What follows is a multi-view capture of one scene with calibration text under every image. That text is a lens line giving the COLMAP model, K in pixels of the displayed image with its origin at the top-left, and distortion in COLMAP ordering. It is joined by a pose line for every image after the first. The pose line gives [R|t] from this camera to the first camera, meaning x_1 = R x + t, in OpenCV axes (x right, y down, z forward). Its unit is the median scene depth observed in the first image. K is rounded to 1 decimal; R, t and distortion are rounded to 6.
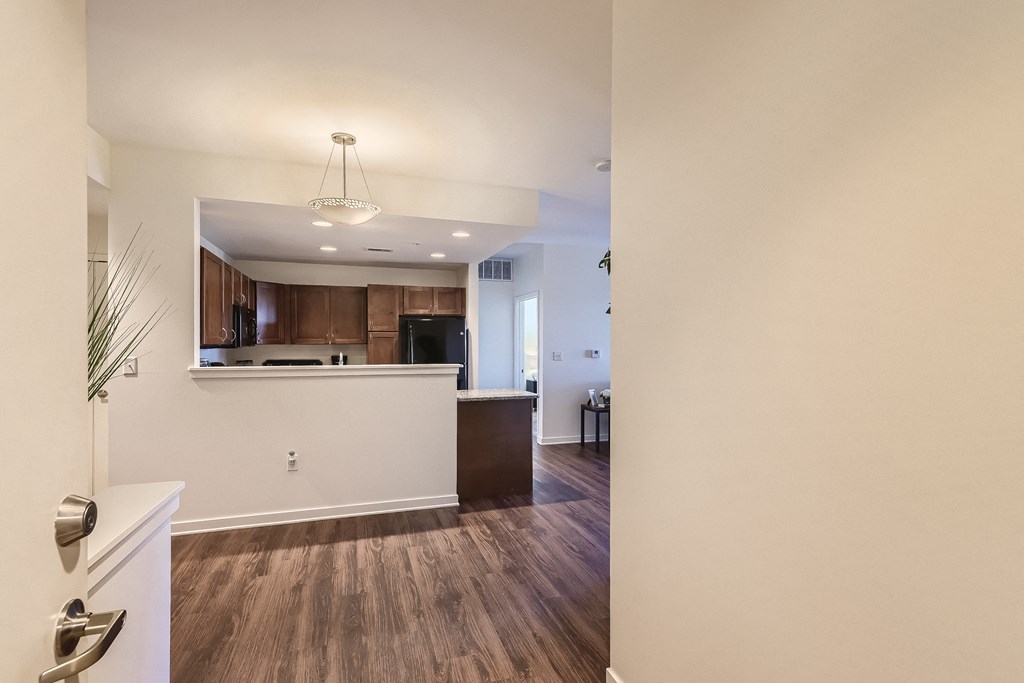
lens RADIAL K [[473.3, 0, 509.5], [0, 473.3, 347.9], [0, 0, 1]] dist [0.020068, -0.007532]
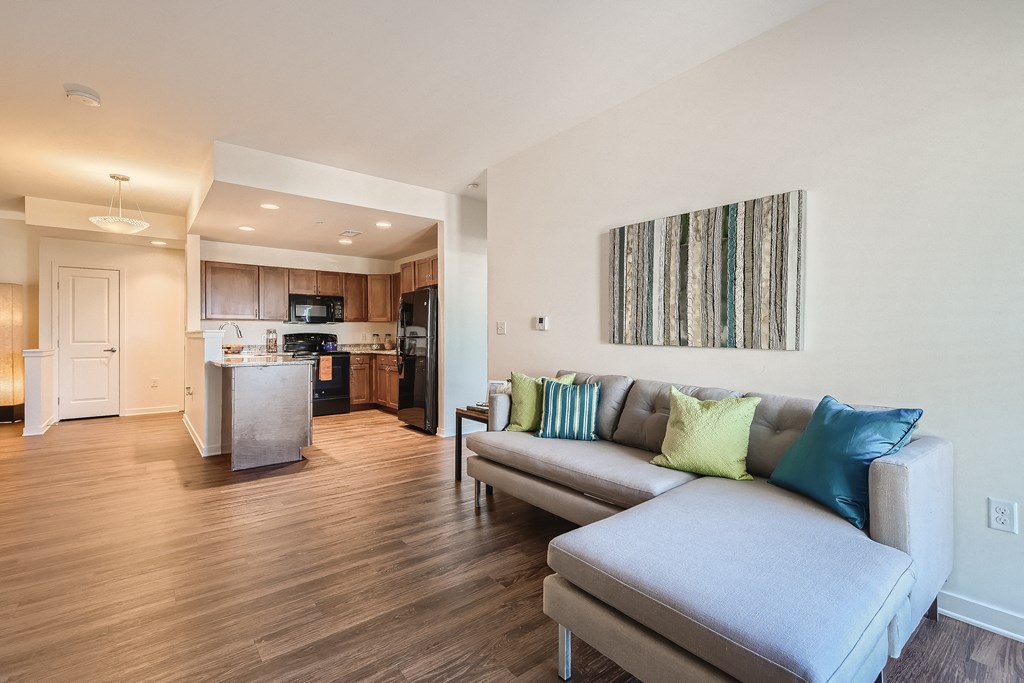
lens RADIAL K [[473.3, 0, 511.1], [0, 473.3, 335.1], [0, 0, 1]] dist [0.020068, -0.007532]
pose [[0.344435, -0.002605, -0.938807, 0.781099], [0.007095, 0.999975, -0.000172, 0.029449], [0.938783, -0.006601, 0.344445, 0.814175]]
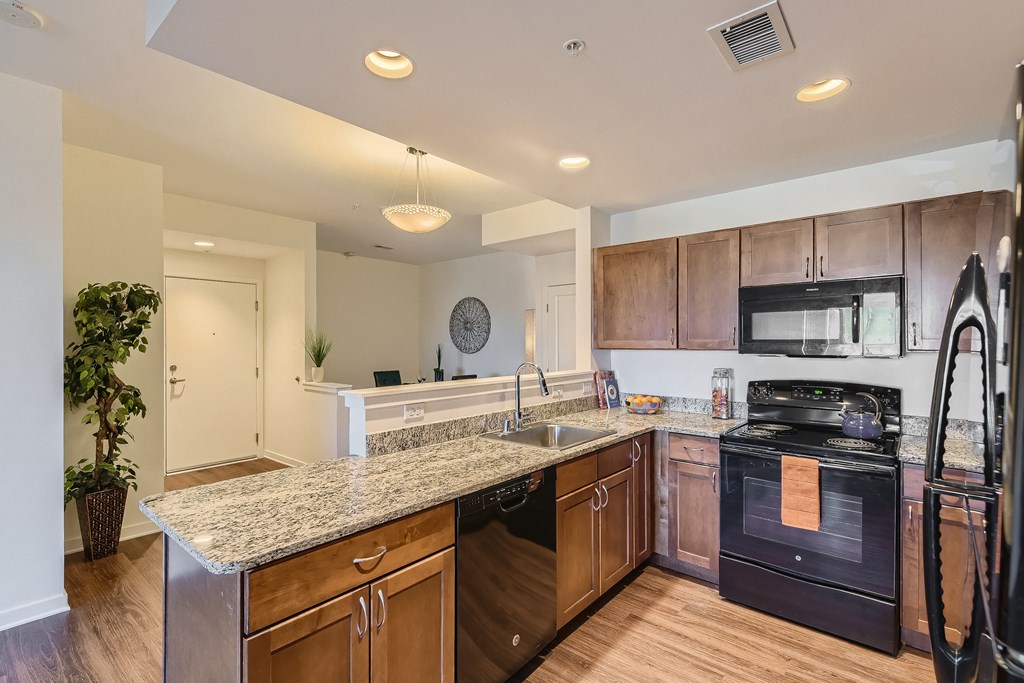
lens RADIAL K [[473.3, 0, 506.0], [0, 473.3, 342.5], [0, 0, 1]] dist [0.020068, -0.007532]
pose [[-0.864981, 0.000292, -0.501804, 0.013964], [0.001968, 0.999994, -0.002810, -0.014643], [0.501800, -0.003418, -0.864977, 0.997873]]
